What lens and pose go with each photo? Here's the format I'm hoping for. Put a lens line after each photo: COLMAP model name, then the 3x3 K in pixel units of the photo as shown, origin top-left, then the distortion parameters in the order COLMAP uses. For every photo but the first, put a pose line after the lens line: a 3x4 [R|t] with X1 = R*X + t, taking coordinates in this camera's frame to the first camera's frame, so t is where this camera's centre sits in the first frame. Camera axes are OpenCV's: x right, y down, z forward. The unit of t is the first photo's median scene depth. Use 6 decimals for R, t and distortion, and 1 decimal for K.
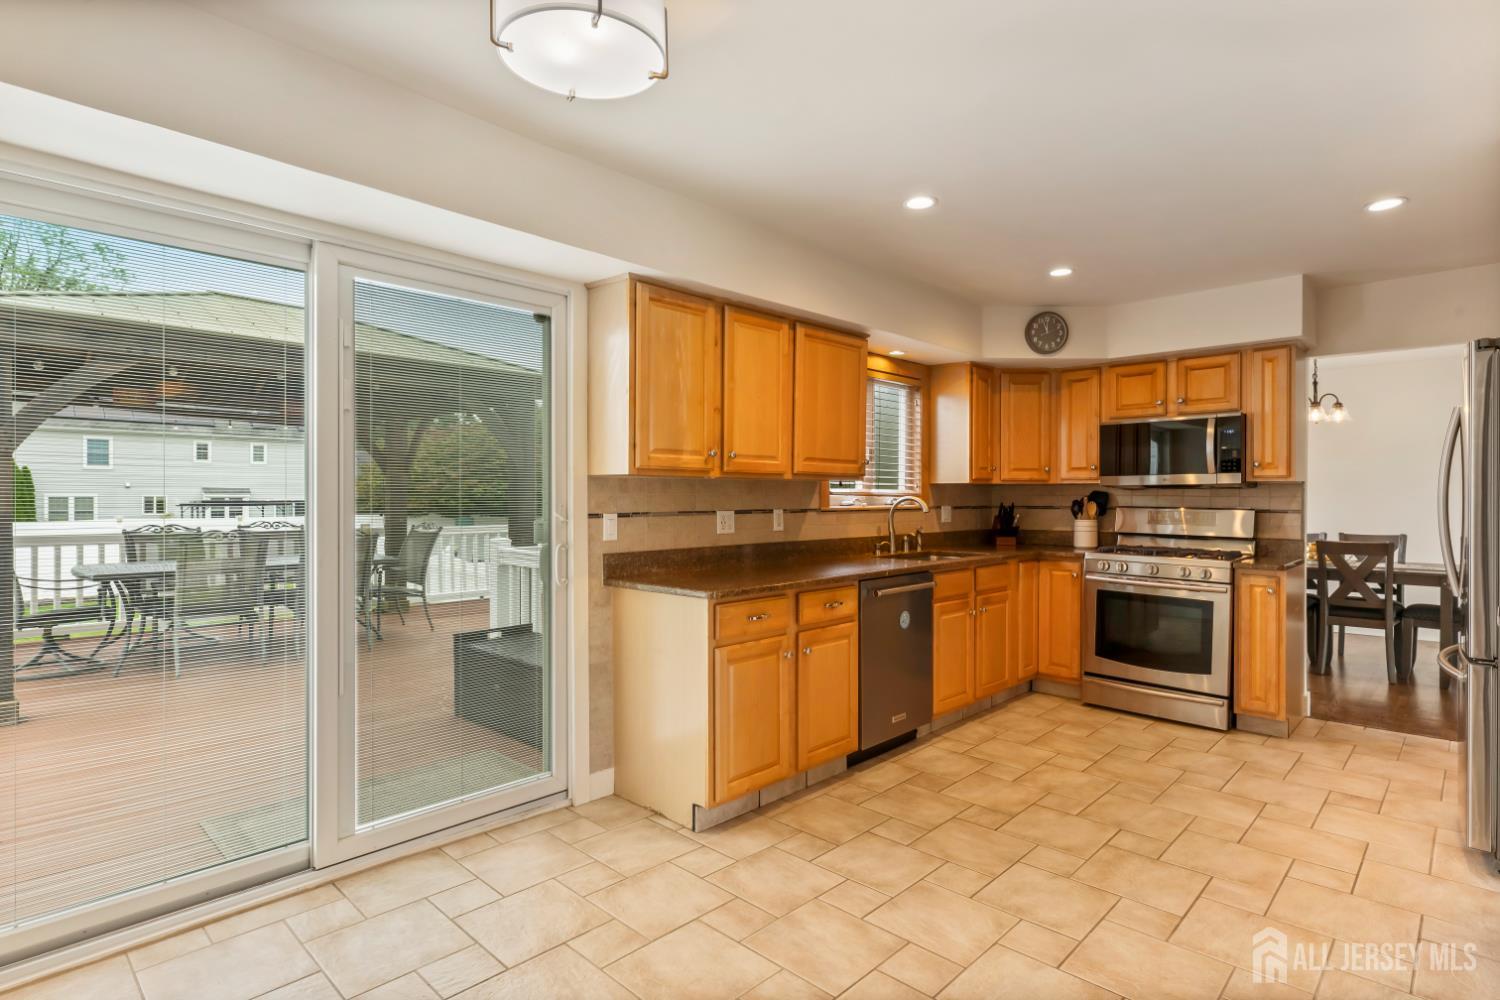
lens RADIAL K [[758.4, 0, 754.9], [0, 758.4, 502.1], [0, 0, 1]] dist [0.003913, -0.001768]
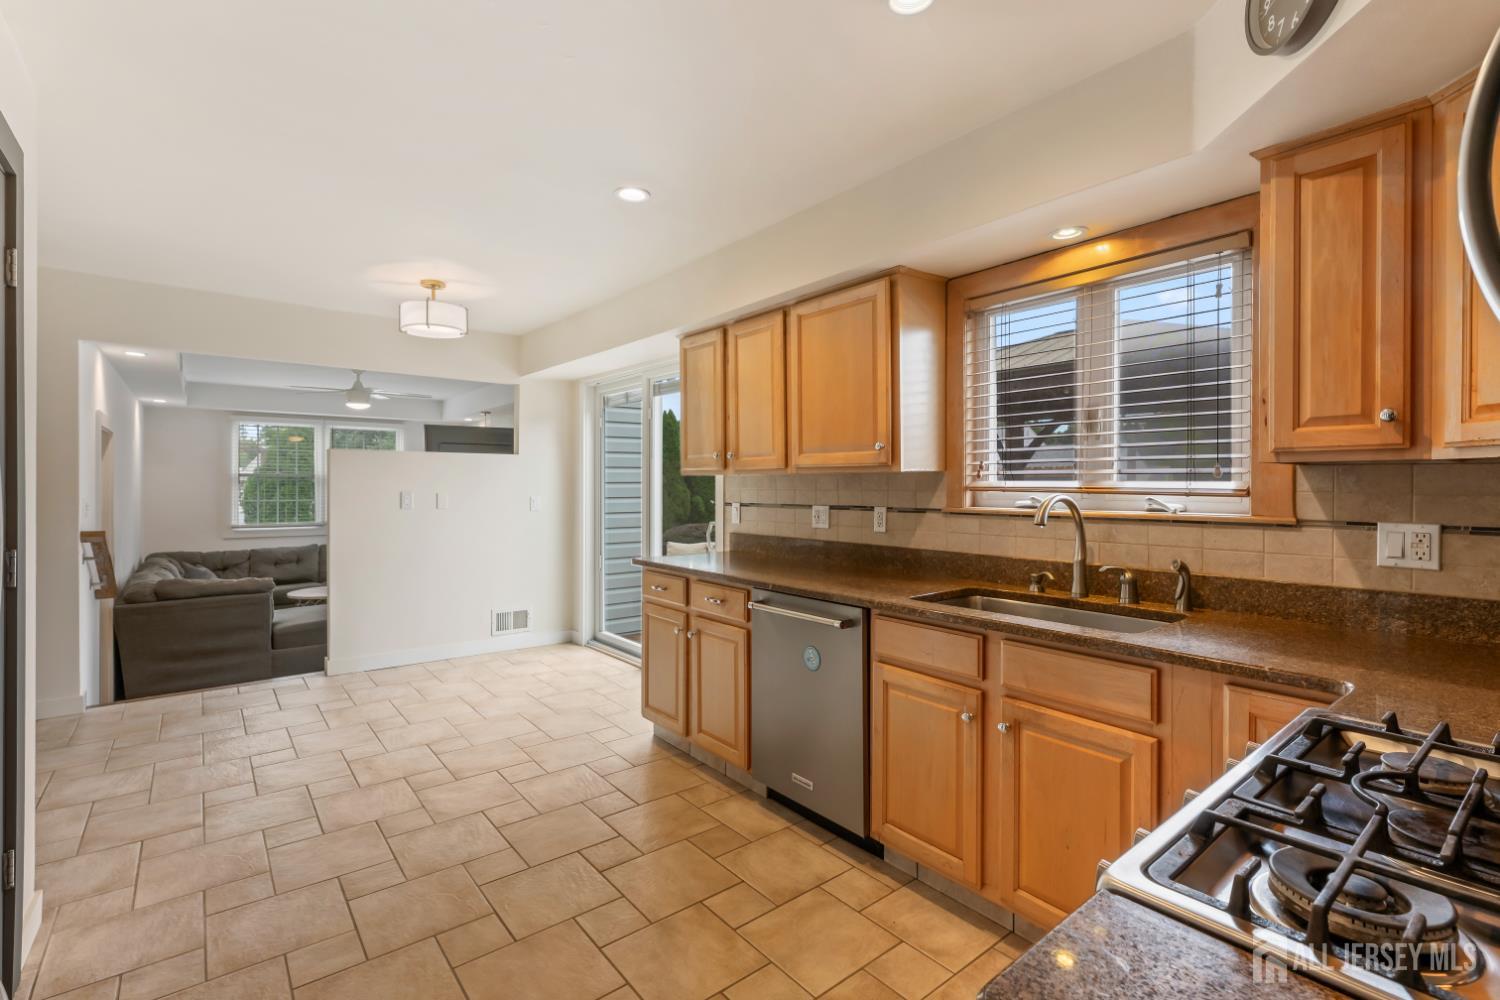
lens RADIAL K [[687.5, 0, 751.5], [0, 687.5, 490.4], [0, 0, 1]] dist [0.000250, -0.001100]
pose [[-0.131037, 0.007400, -0.991350, 0.812649], [-0.006778, 0.999942, 0.008360, -0.014572], [0.991354, 0.007814, -0.130979, 0.953733]]
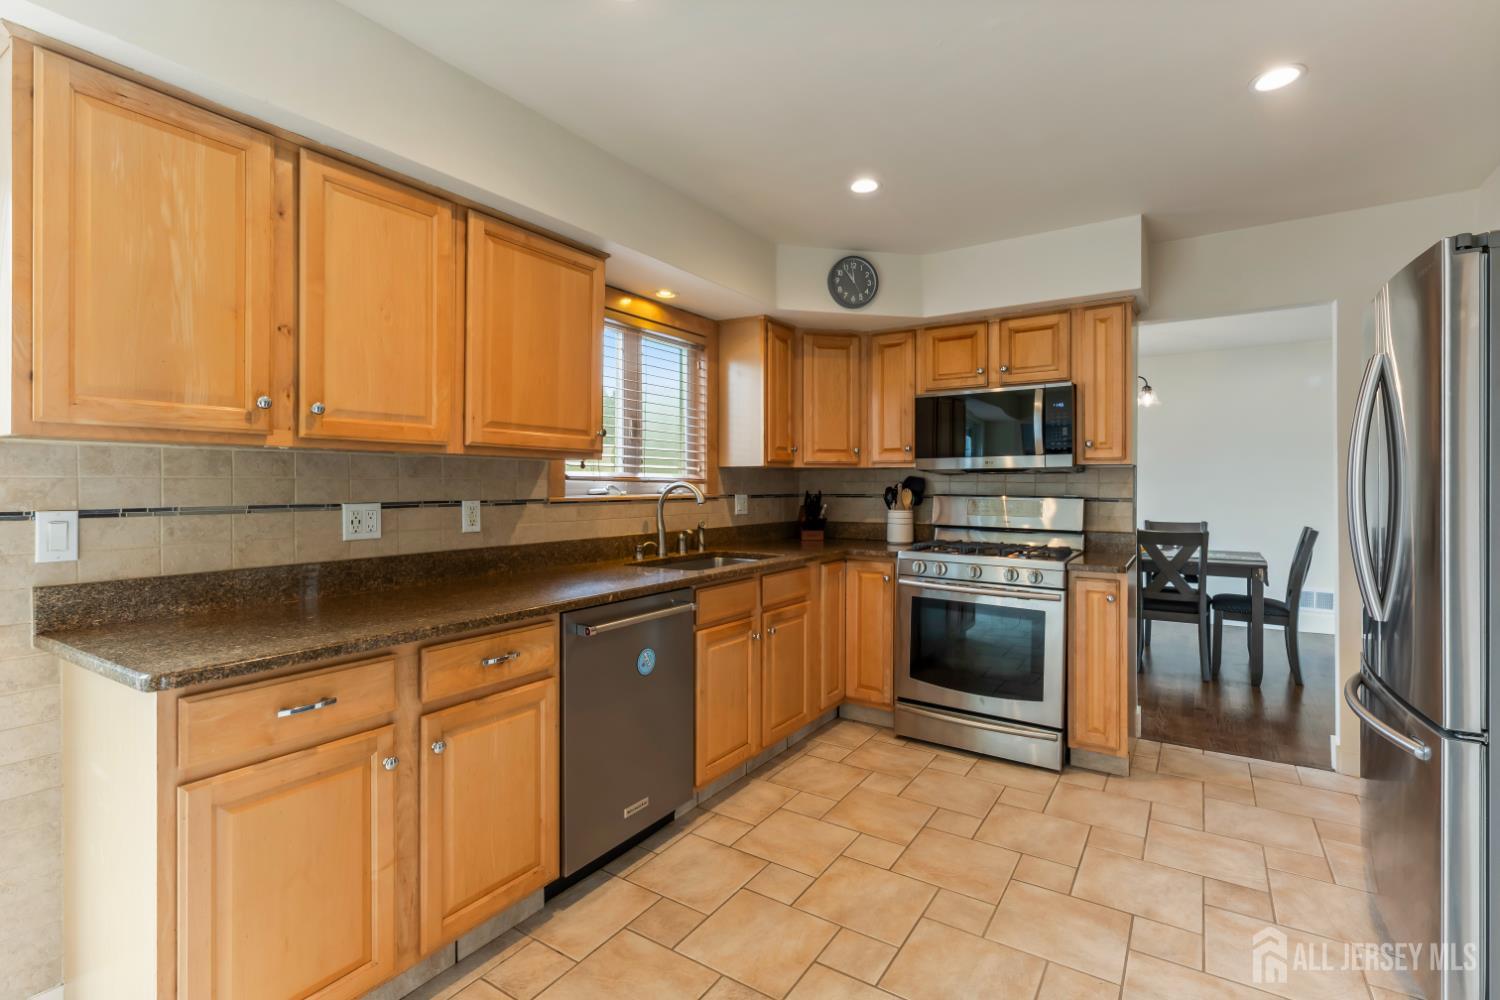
lens RADIAL K [[687.5, 0, 755.7], [0, 687.5, 486.0], [0, 0, 1]] dist [0.000250, -0.001100]
pose [[0.981468, -0.000361, 0.191626, 0.162653], [0.001507, 0.999982, -0.005836, 0.000363], [-0.191620, 0.006017, 0.981451, 0.344012]]
